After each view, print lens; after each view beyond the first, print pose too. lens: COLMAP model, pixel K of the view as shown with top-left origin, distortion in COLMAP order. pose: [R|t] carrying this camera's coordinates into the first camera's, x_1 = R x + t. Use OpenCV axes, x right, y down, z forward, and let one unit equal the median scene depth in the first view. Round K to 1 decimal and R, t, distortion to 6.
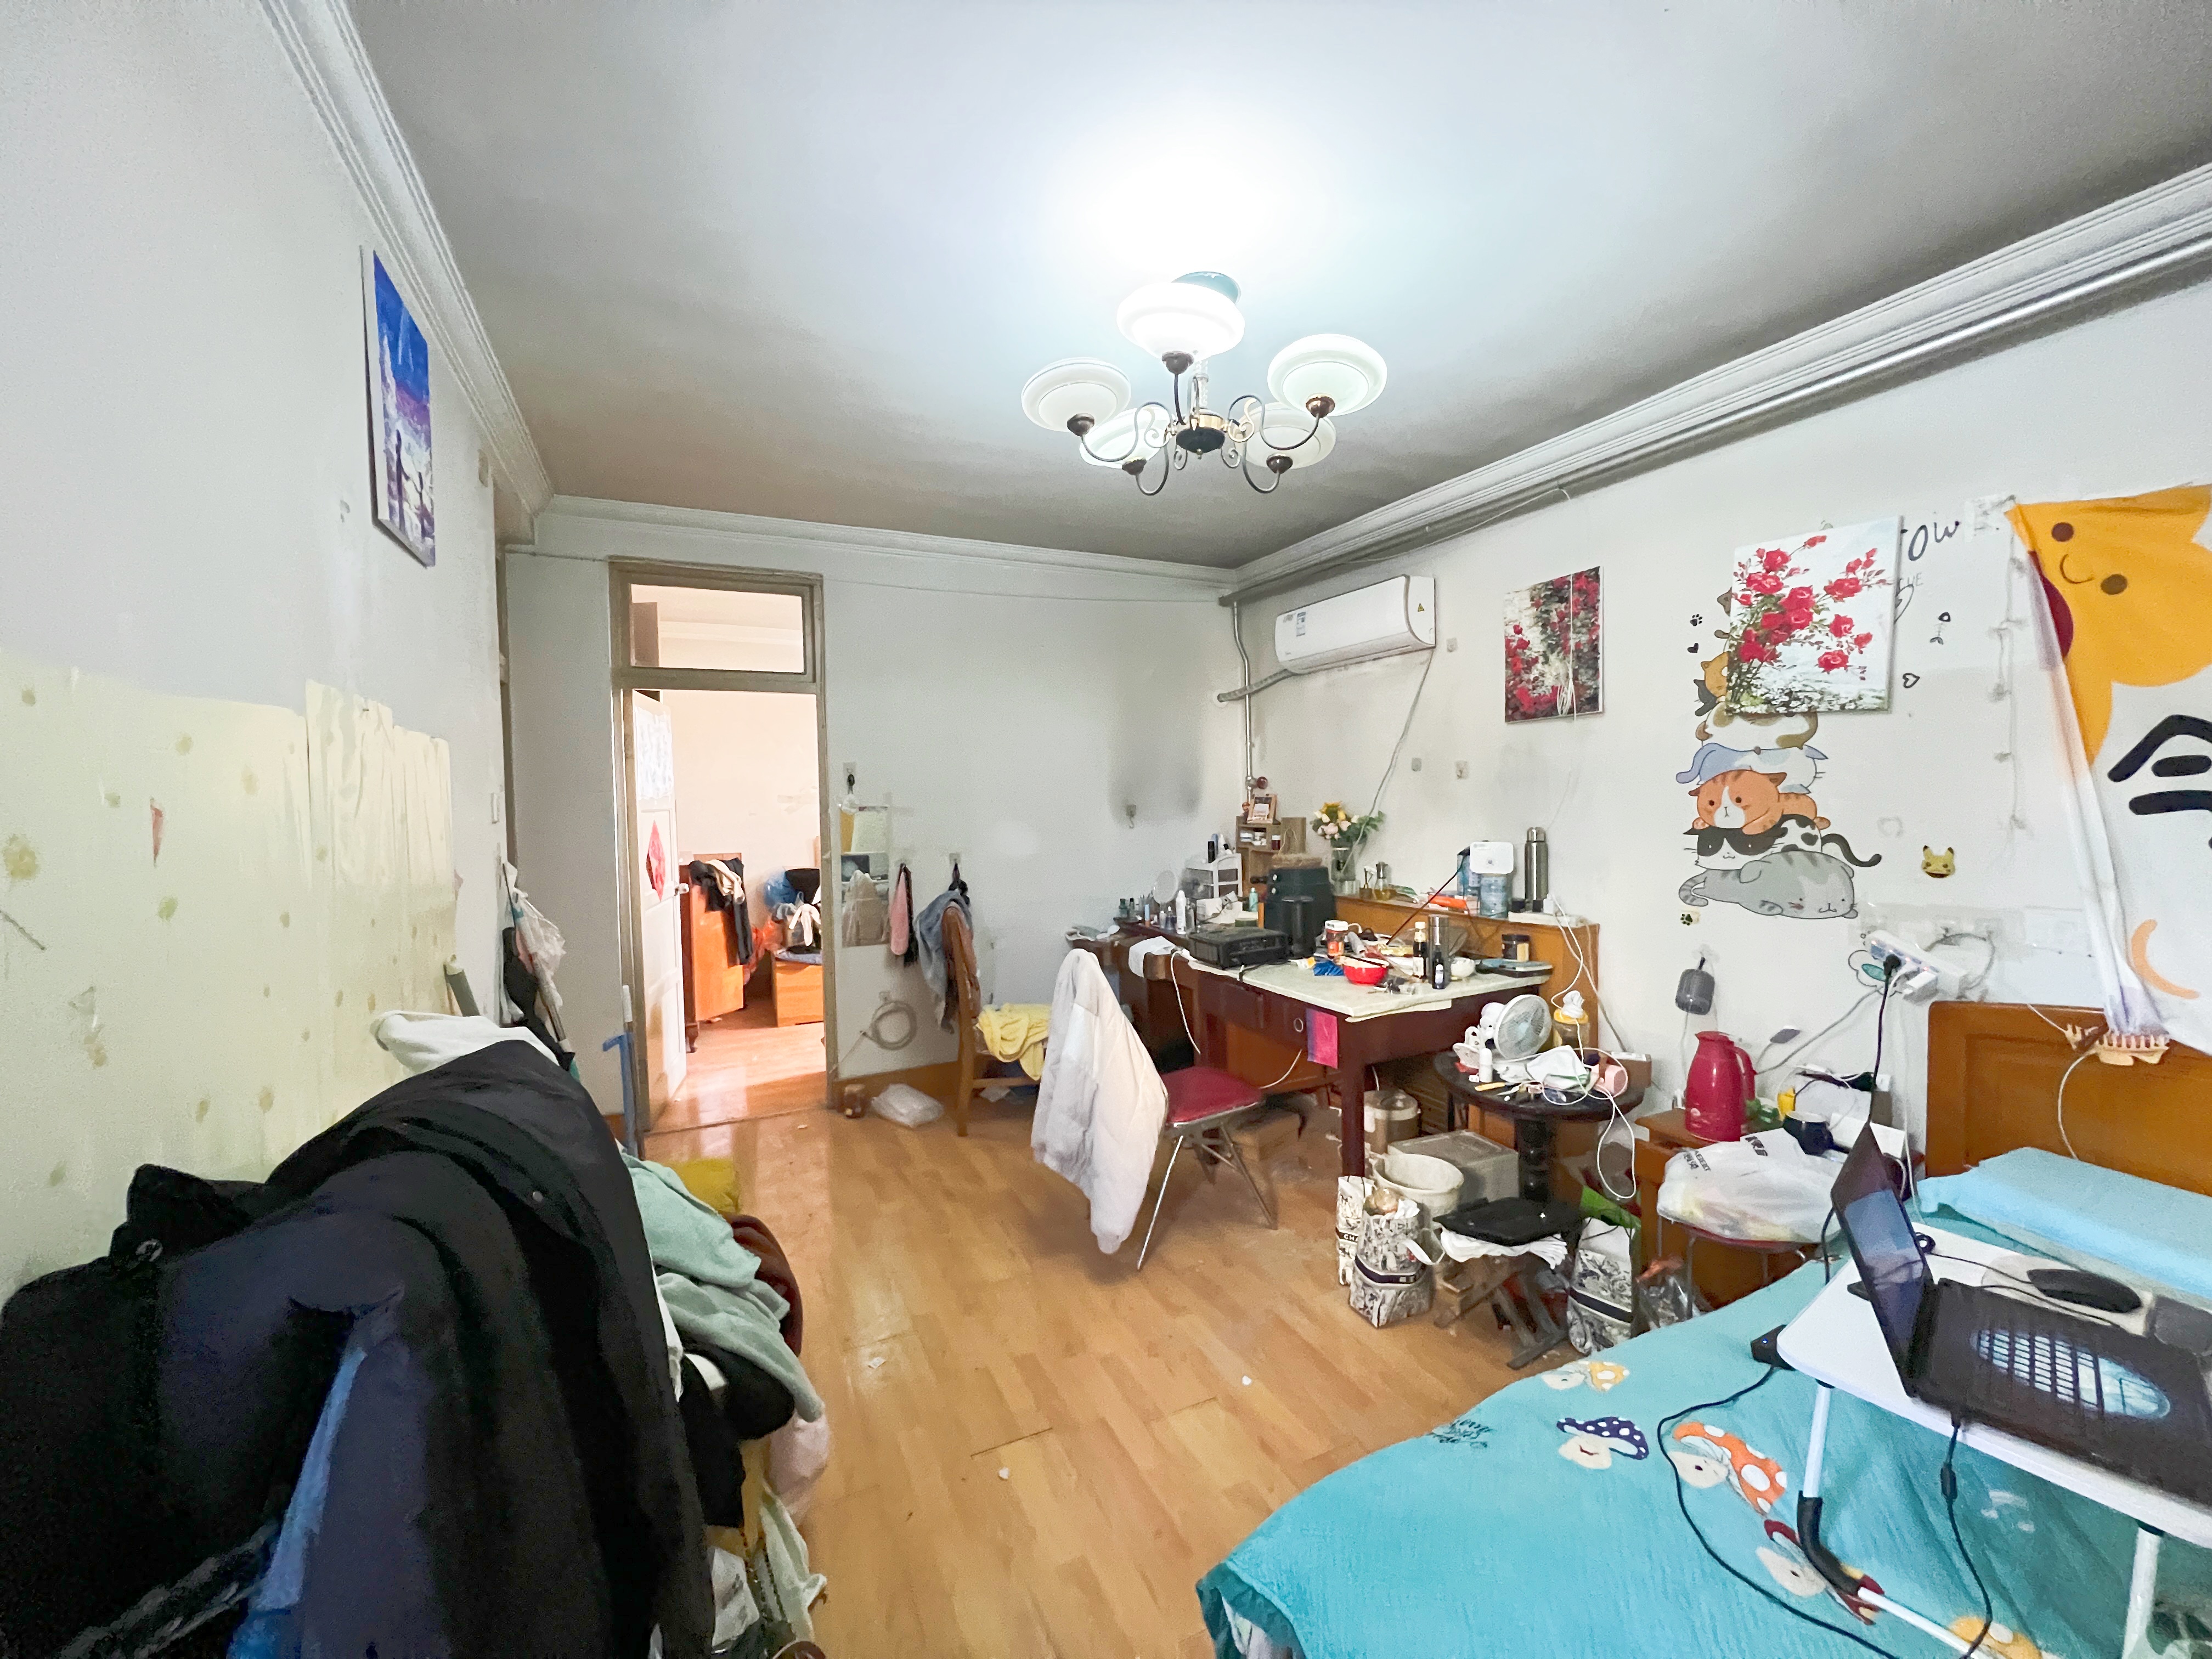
lens RADIAL K [[886.3, 0, 1106.3], [0, 886.3, 831.2], [0, 0, 1]] dist [-0.001047, -0.000060]
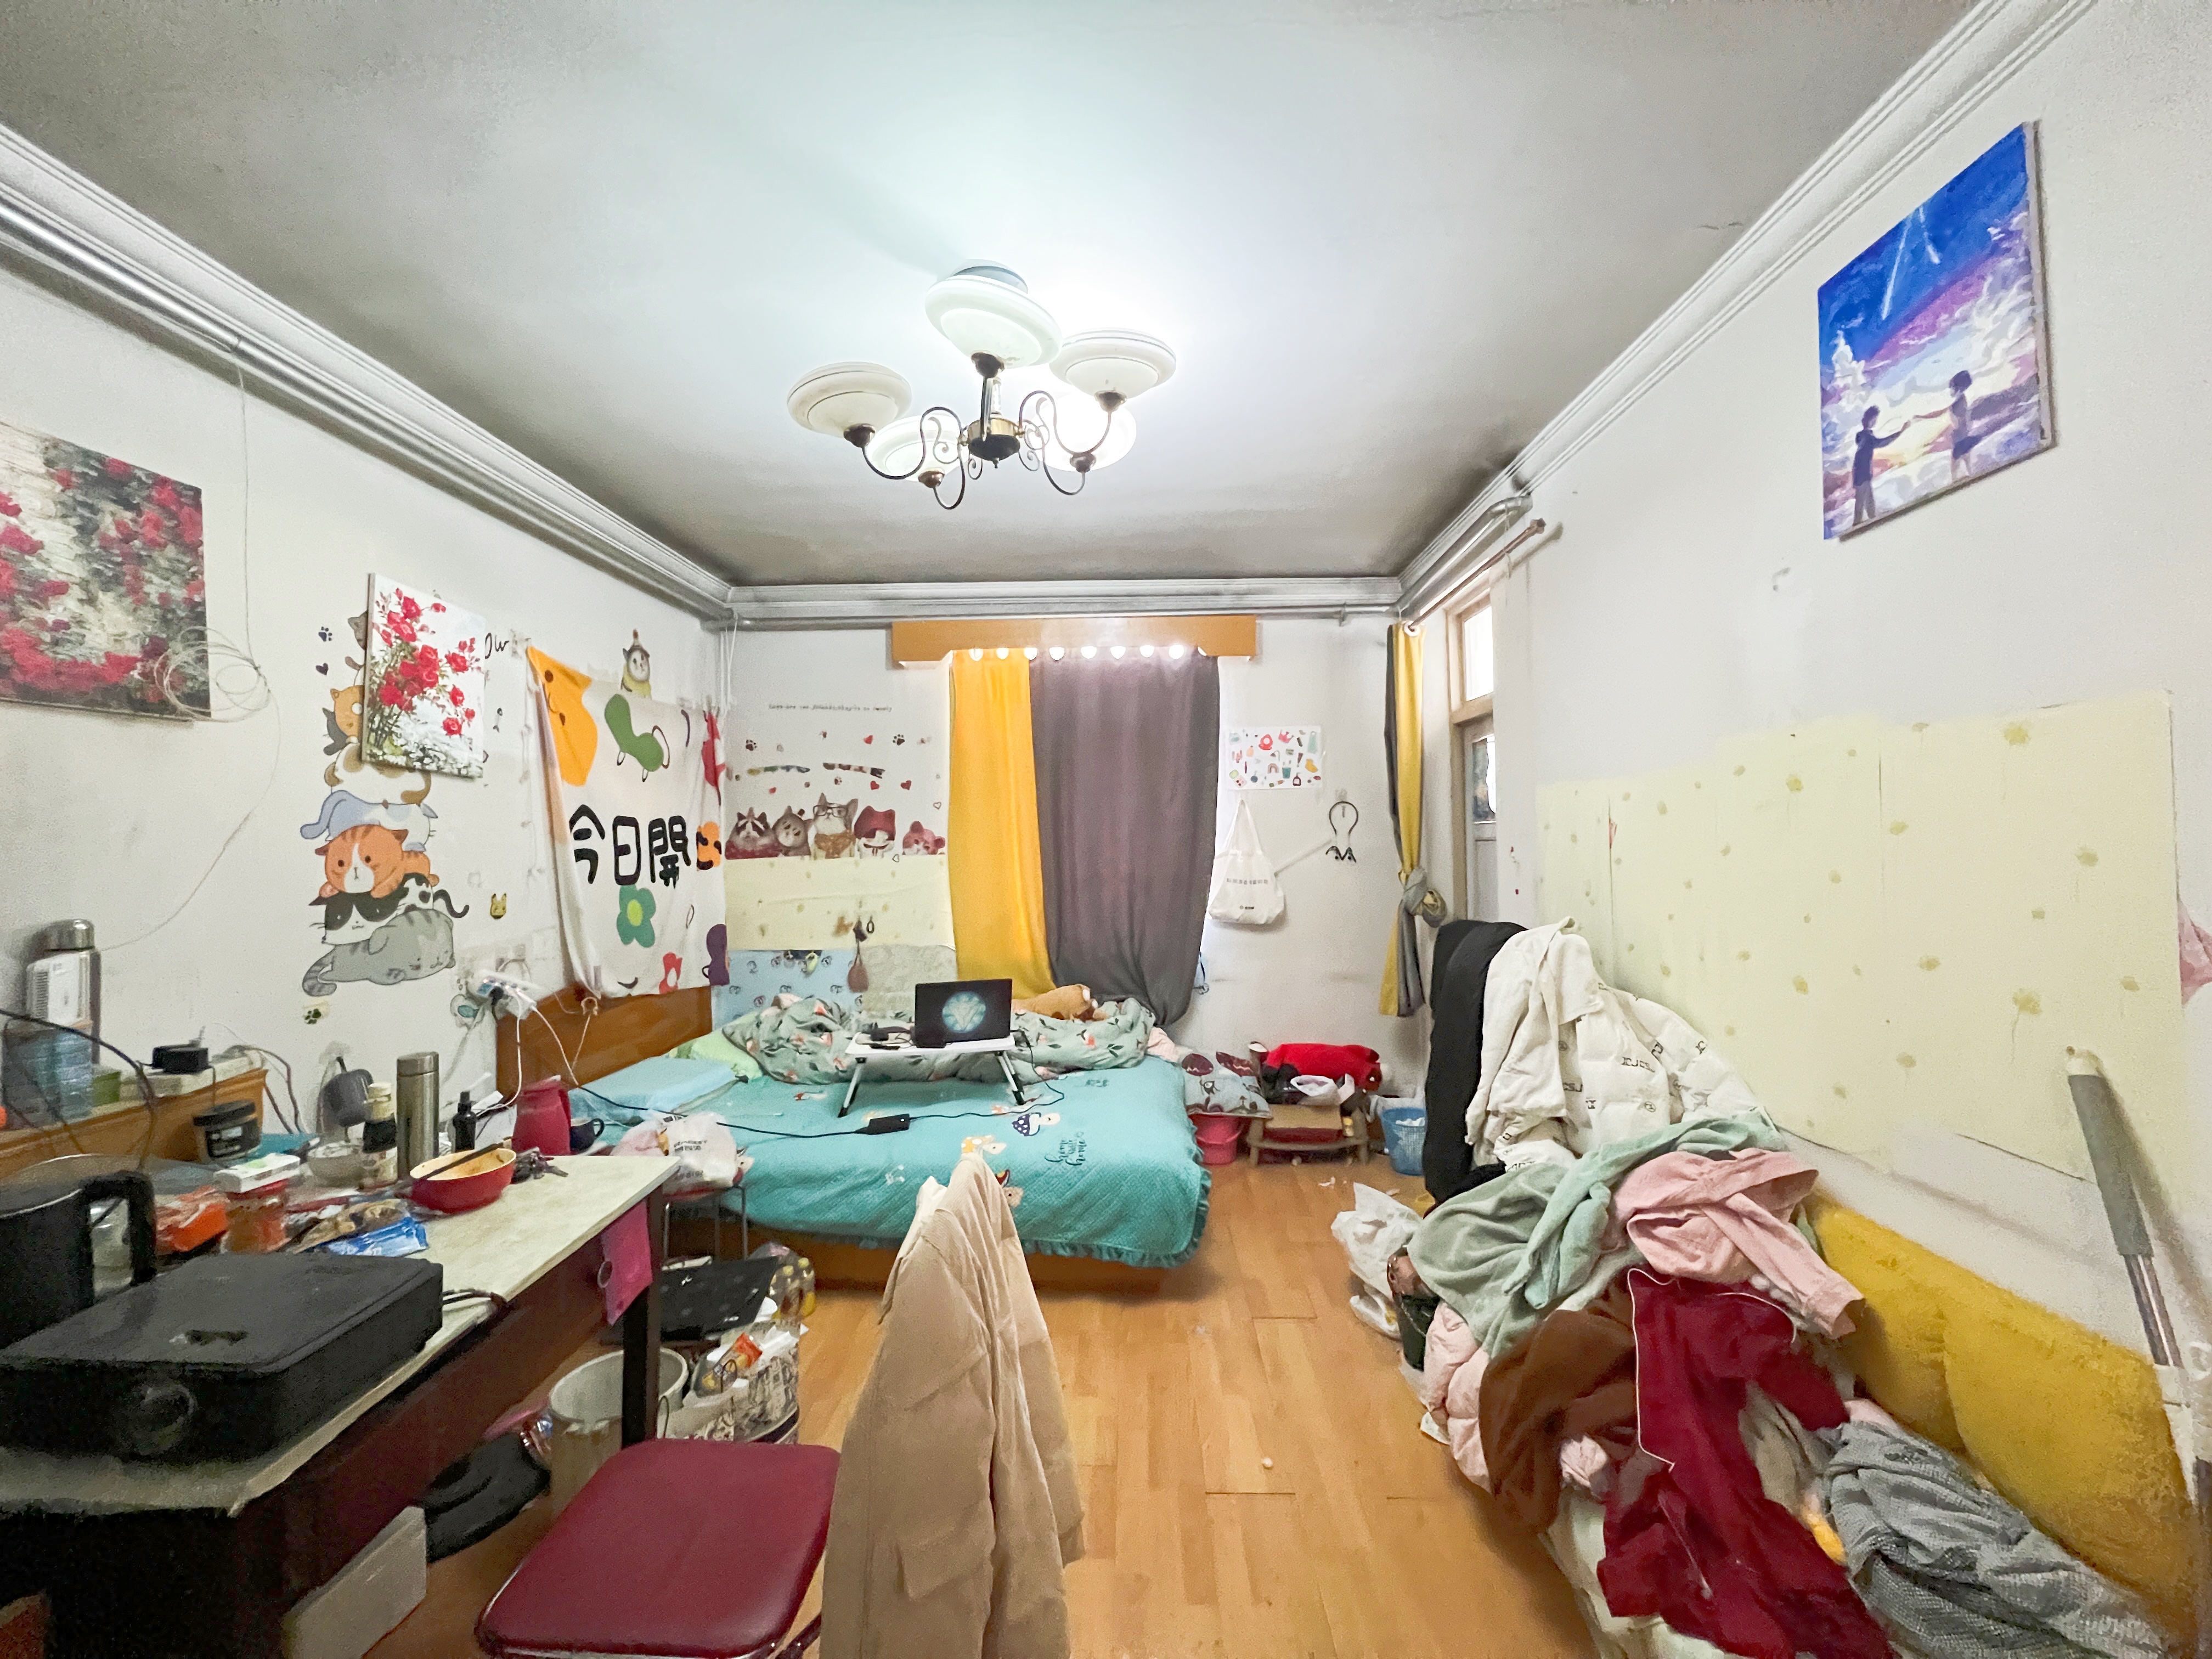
lens RADIAL K [[886.3, 0, 1111.4], [0, 886.3, 830.2], [0, 0, 1]] dist [-0.001047, -0.000060]
pose [[-0.893081, 0.038653, 0.448231, -0.334531], [0.051904, 0.998502, 0.017311, -0.041810], [-0.446891, 0.038726, -0.893750, 1.484024]]
